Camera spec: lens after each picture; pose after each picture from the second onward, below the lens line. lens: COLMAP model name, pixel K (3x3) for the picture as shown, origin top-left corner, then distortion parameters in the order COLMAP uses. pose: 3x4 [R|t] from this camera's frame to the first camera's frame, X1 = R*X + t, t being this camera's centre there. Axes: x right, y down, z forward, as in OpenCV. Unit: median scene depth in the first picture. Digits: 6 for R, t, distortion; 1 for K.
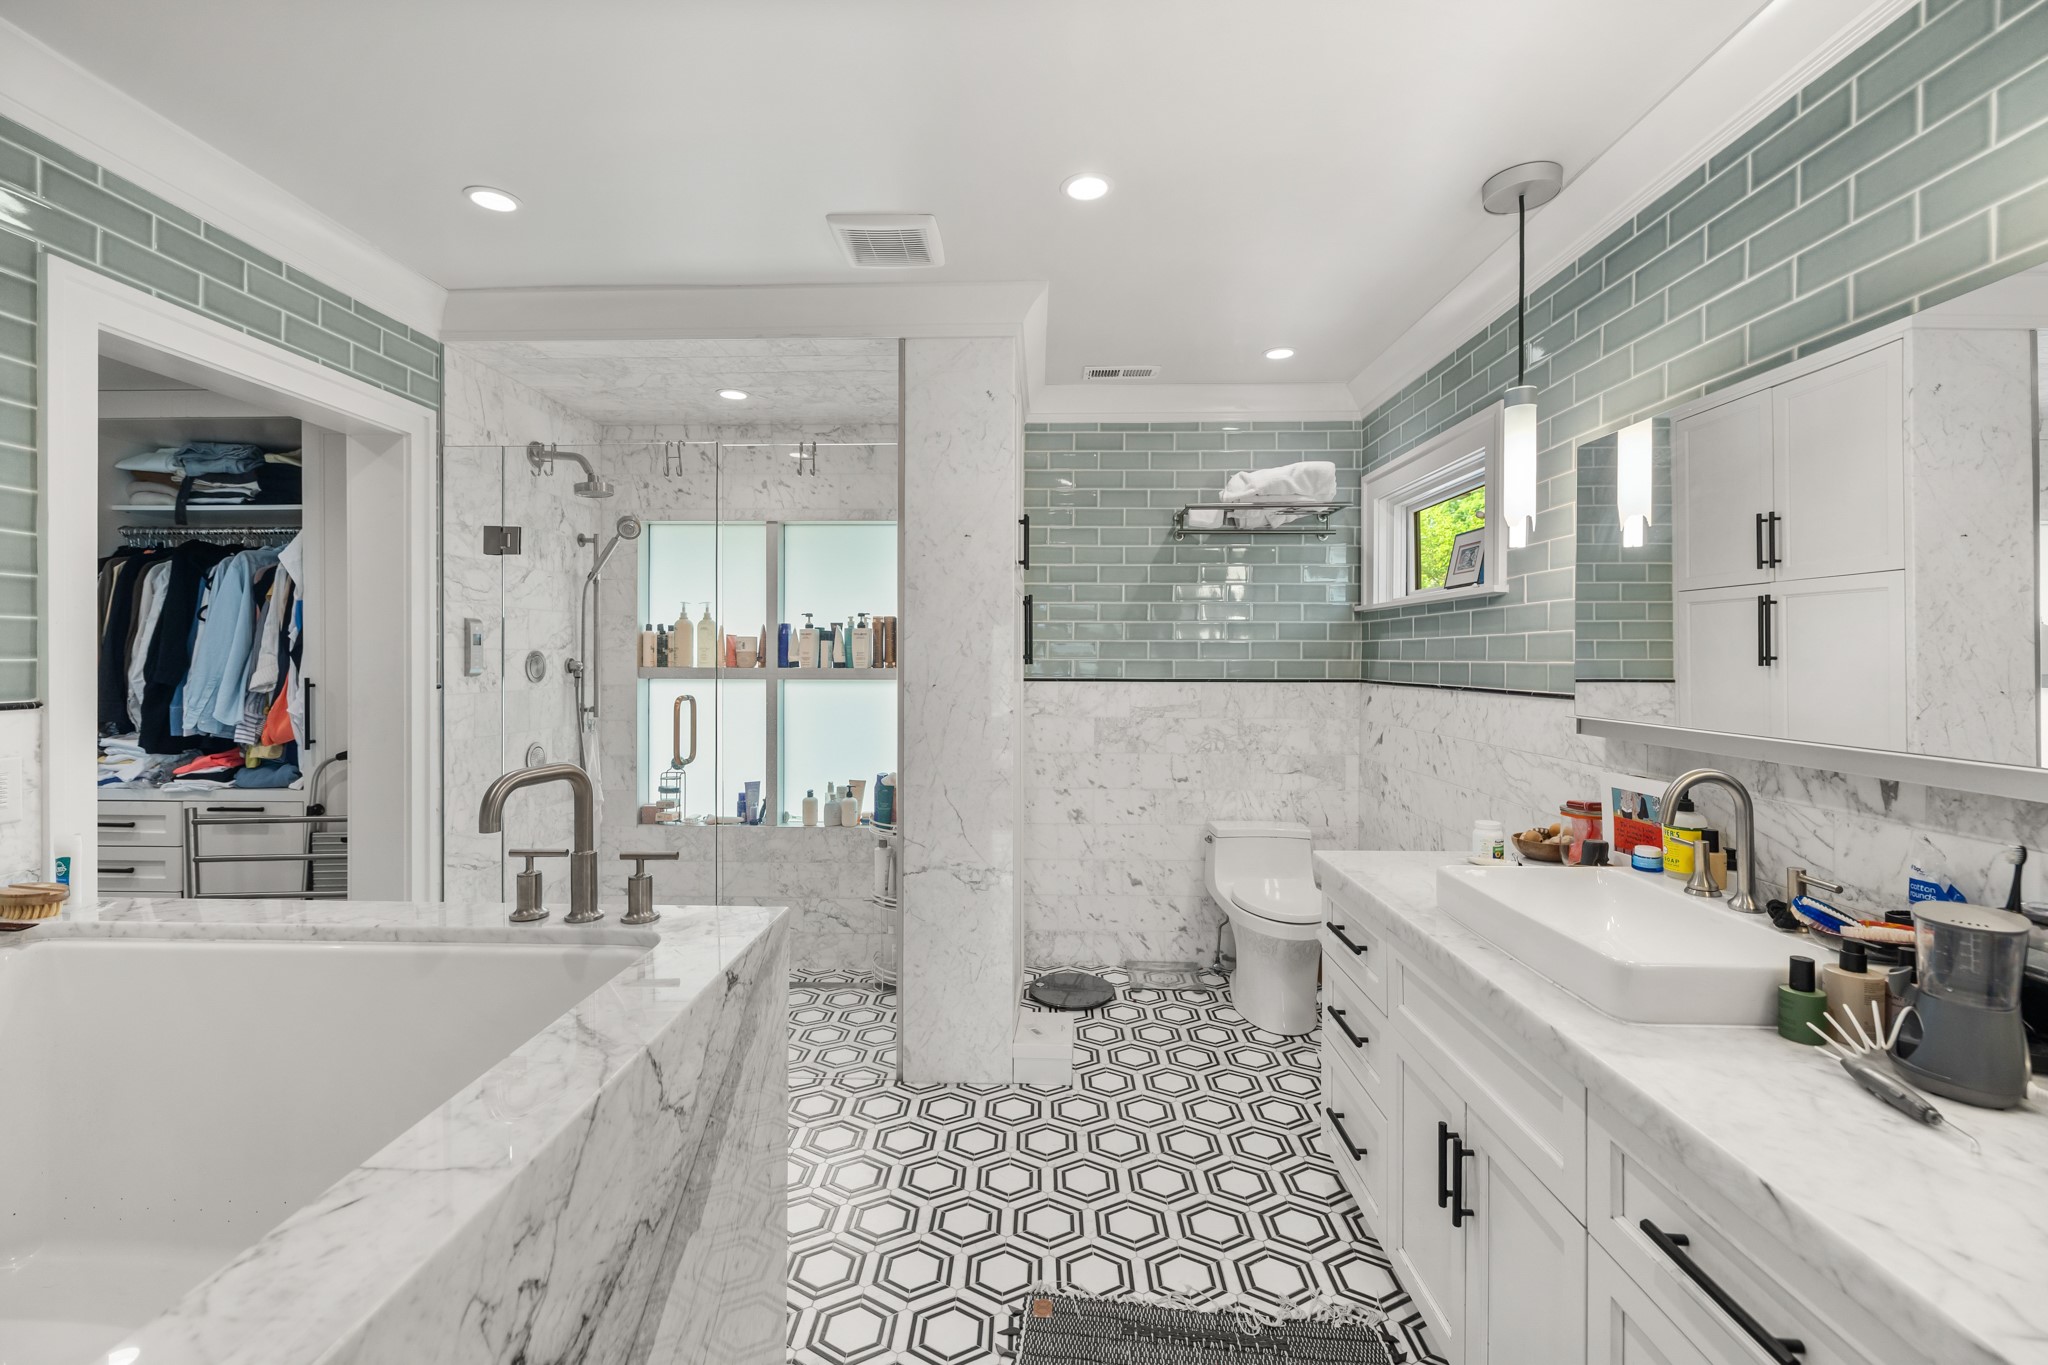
lens RADIAL K [[875.6, 0, 1025.4], [0, 875.6, 667.4], [0, 0, 1]] dist [0.000498, 0.000037]
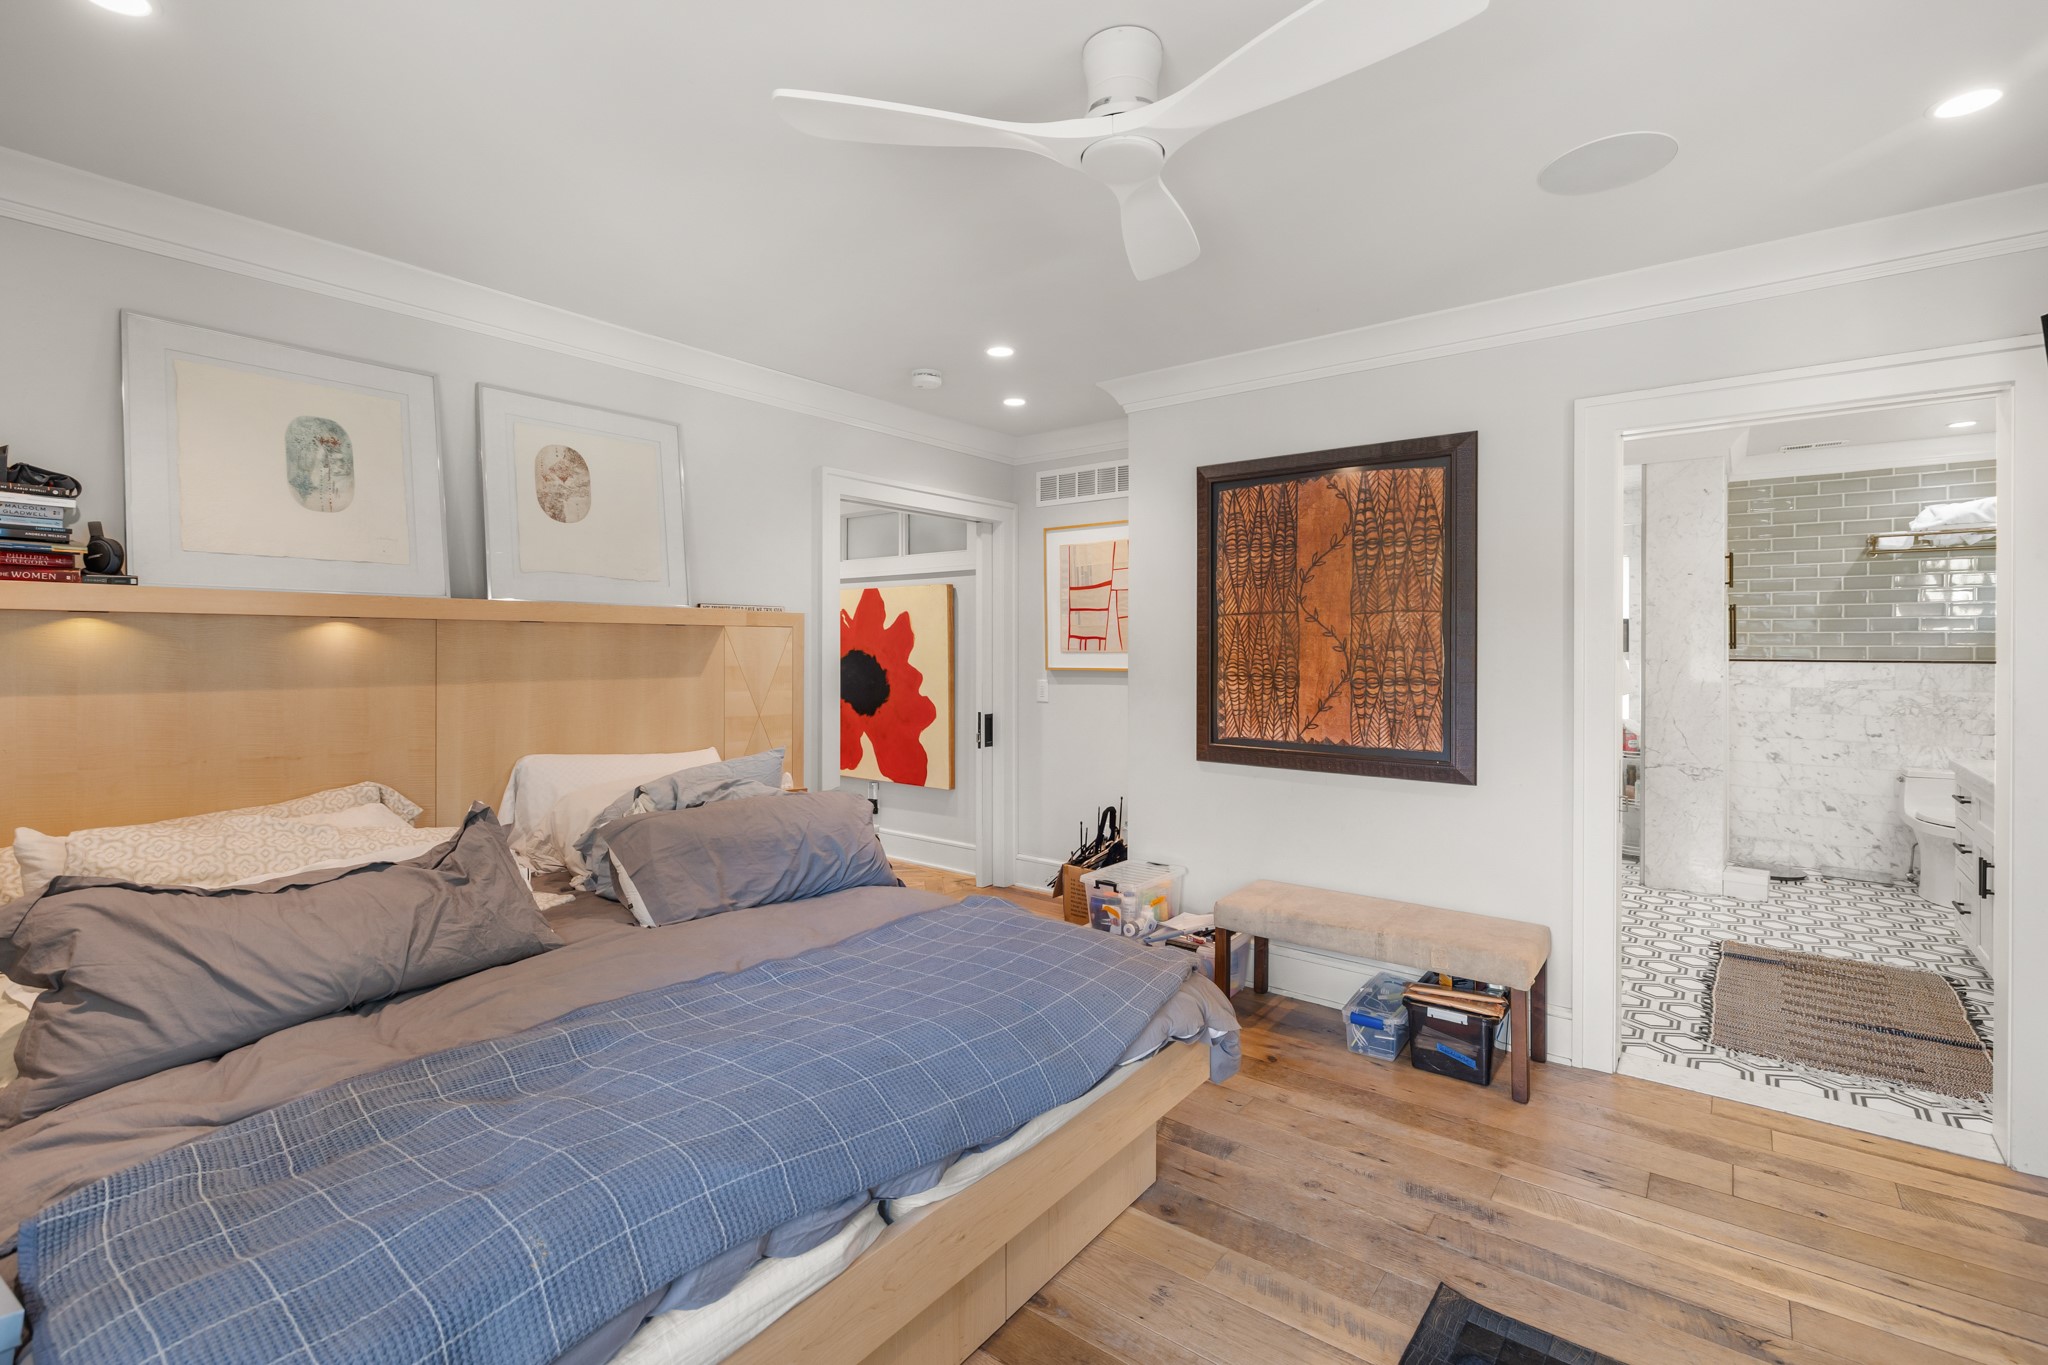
lens RADIAL K [[919.7, 0, 1022.6], [0, 919.7, 647.7], [0, 0, 1]] dist [-0.001125, 0.000276]
pose [[0.802897, -0.000231, -0.596118, -0.031439], [-0.008615, 0.999891, -0.011991, 0.021781], [0.596056, 0.014763, 0.802807, -0.915425]]
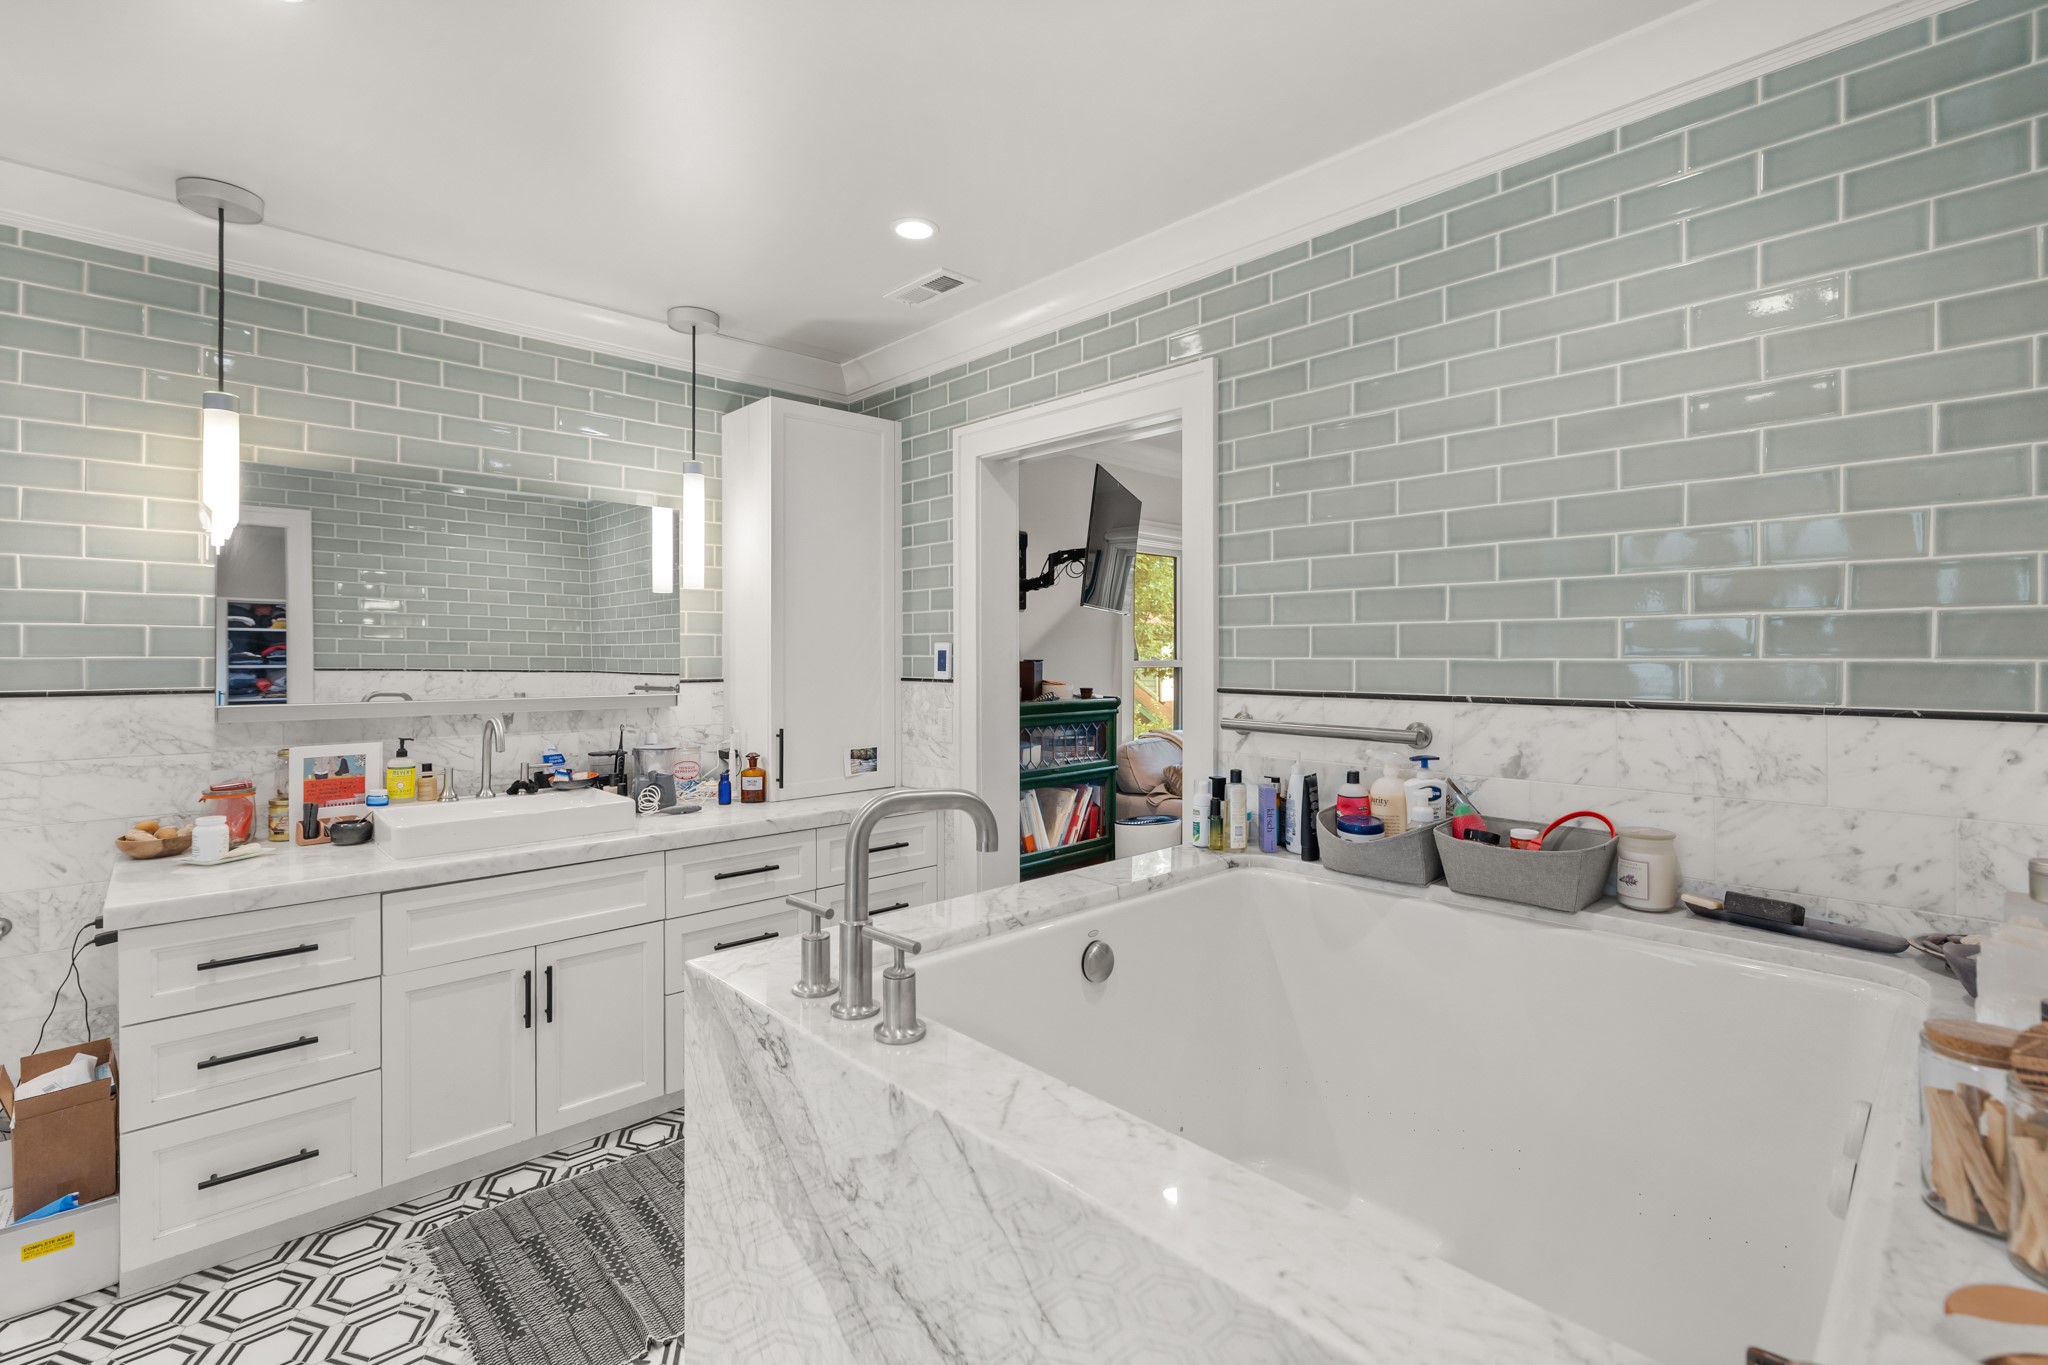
lens RADIAL K [[919.7, 0, 1025.3], [0, 919.7, 667.0], [0, 0, 1]] dist [-0.001125, 0.000276]
pose [[-0.704614, -0.008525, 0.709540, -0.720317], [0.011211, 0.999669, 0.023144, -0.006856], [-0.709503, 0.024262, -0.704285, 0.894848]]
